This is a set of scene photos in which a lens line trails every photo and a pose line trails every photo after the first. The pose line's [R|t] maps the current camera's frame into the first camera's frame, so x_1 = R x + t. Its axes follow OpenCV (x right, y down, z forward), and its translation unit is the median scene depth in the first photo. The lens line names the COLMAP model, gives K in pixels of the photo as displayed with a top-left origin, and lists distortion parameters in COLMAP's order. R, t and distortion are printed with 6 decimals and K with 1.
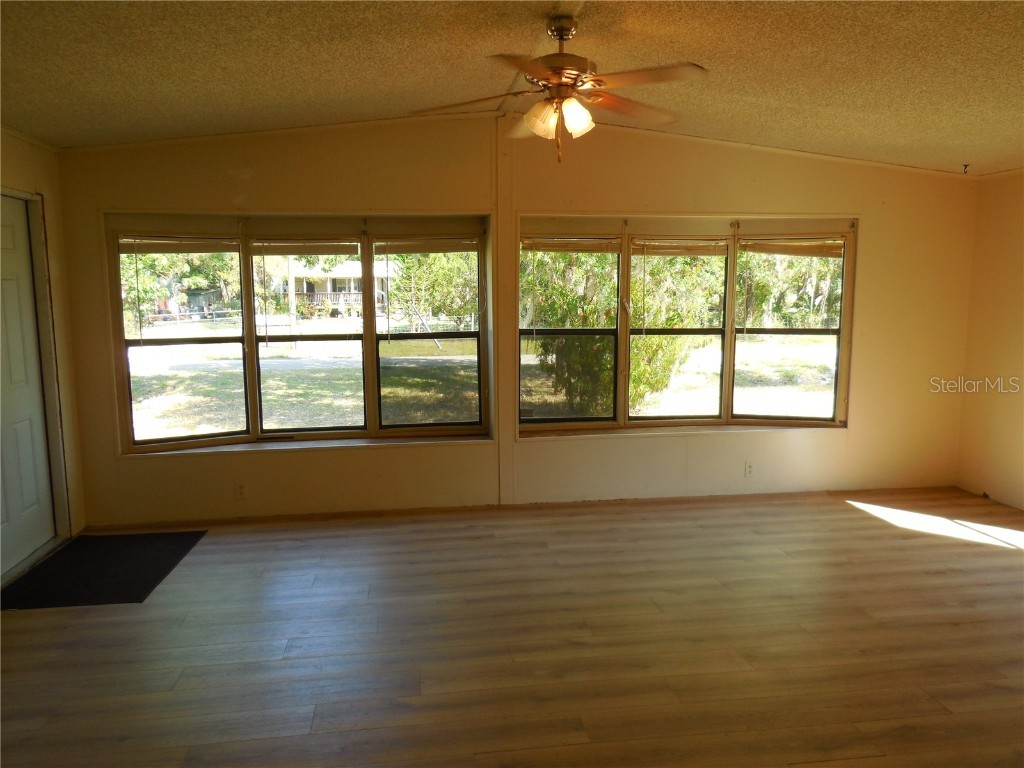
lens RADIAL K [[778.7, 0, 509.9], [0, 778.7, 384.5], [0, 0, 1]] dist [0.014269, -0.009162]
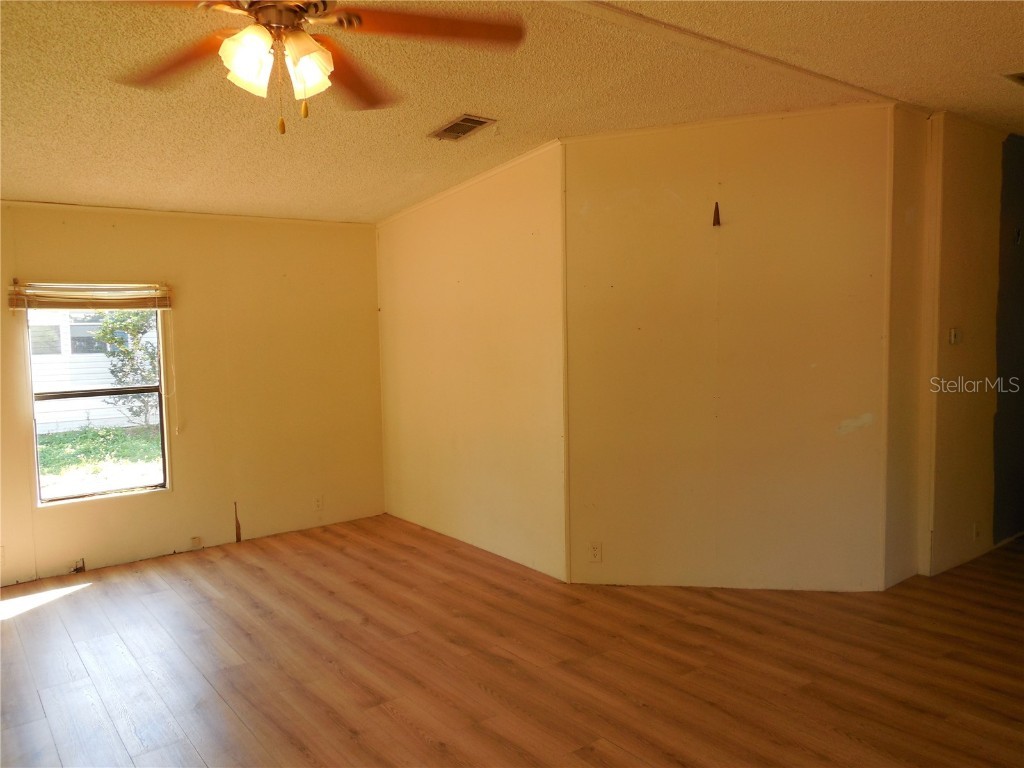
lens RADIAL K [[778.7, 0, 509.9], [0, 778.7, 384.5], [0, 0, 1]] dist [0.014269, -0.009162]
pose [[-0.477775, -0.058108, 0.876558, -0.650436], [0.133798, 0.981356, 0.137982, -0.169106], [-0.868233, 0.183206, -0.461093, 1.292191]]
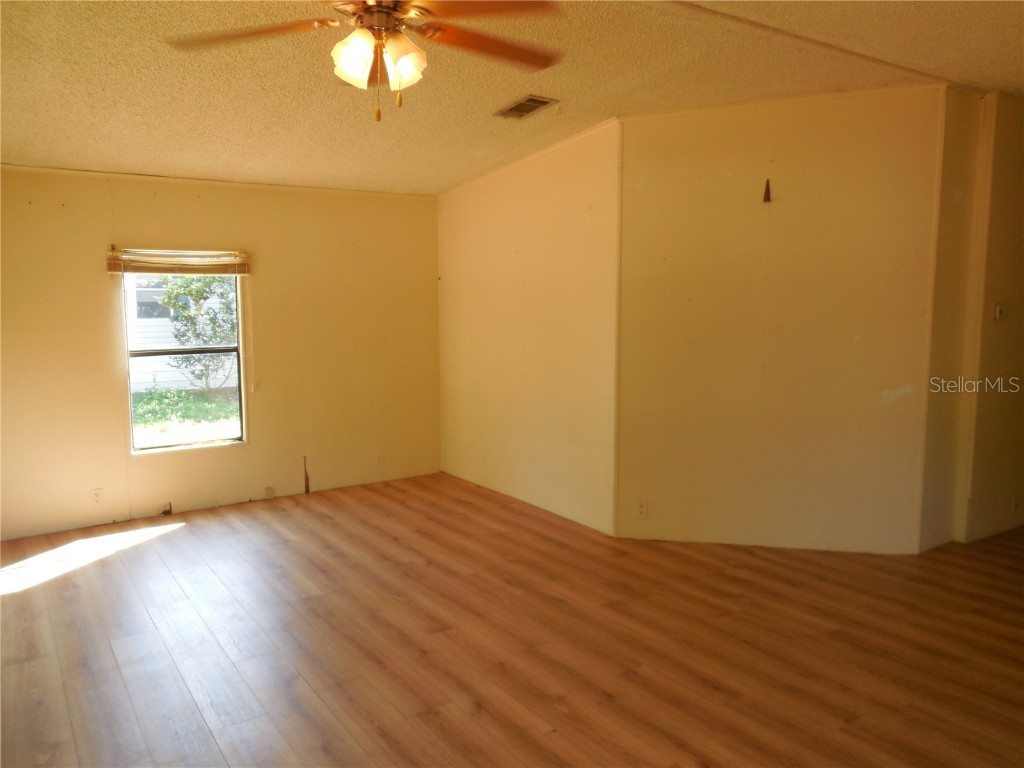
lens RADIAL K [[778.7, 0, 509.9], [0, 778.7, 384.5], [0, 0, 1]] dist [0.014269, -0.009162]
pose [[-0.421765, -0.099513, 0.901228, -0.732891], [0.121614, 0.978769, 0.164989, -0.171059], [-0.898512, 0.179188, -0.400709, 1.353546]]
